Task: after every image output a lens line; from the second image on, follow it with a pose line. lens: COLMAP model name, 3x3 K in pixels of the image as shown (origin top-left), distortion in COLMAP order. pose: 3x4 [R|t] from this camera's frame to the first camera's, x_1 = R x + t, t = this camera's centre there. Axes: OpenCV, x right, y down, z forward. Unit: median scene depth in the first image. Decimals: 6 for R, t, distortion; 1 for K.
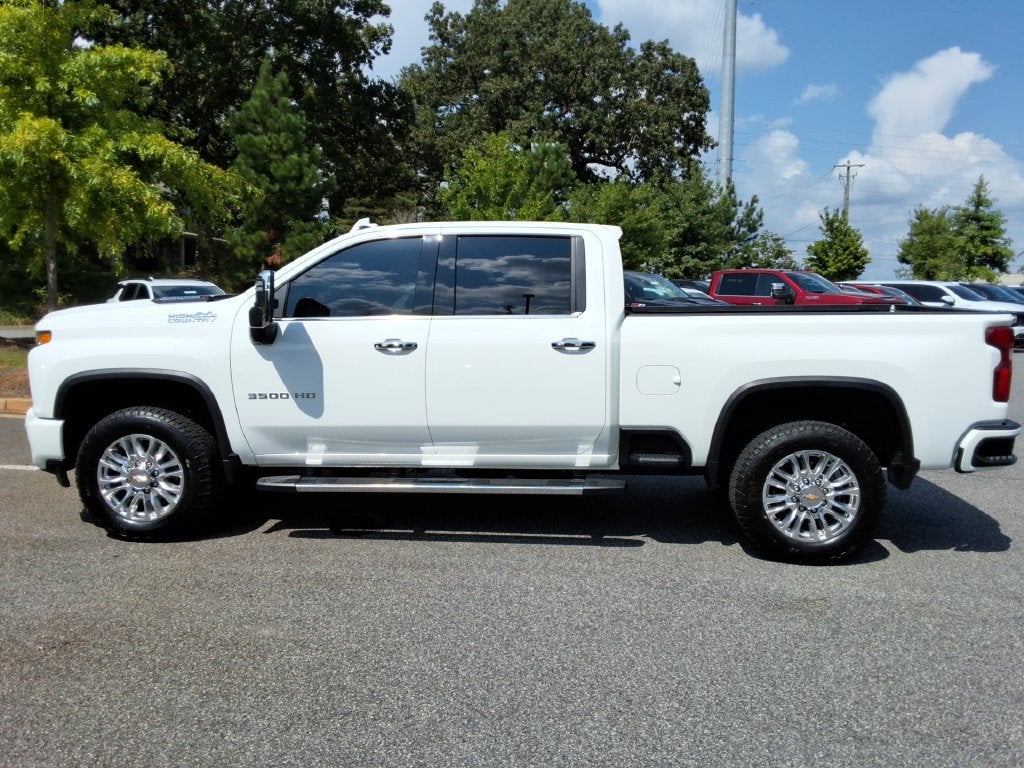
lens RADIAL K [[821.6, 0, 516.4], [0, 821.6, 369.2], [0, 0, 1]] dist [0.111778, -0.170413]
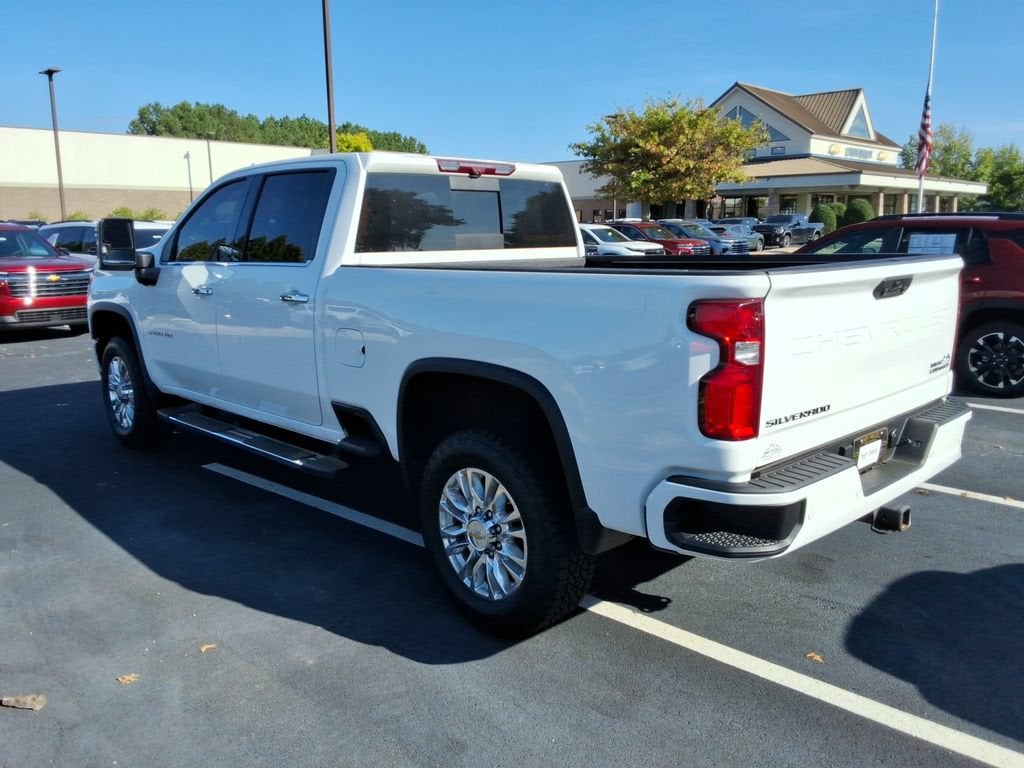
lens RADIAL K [[821.6, 0, 516.4], [0, 821.6, 369.2], [0, 0, 1]] dist [0.111778, -0.170413]
pose [[0.742398, 0.097248, -0.662864, 0.770699], [-0.055051, 0.994918, 0.084306, -0.040655], [0.667694, -0.026097, 0.743979, 0.474536]]
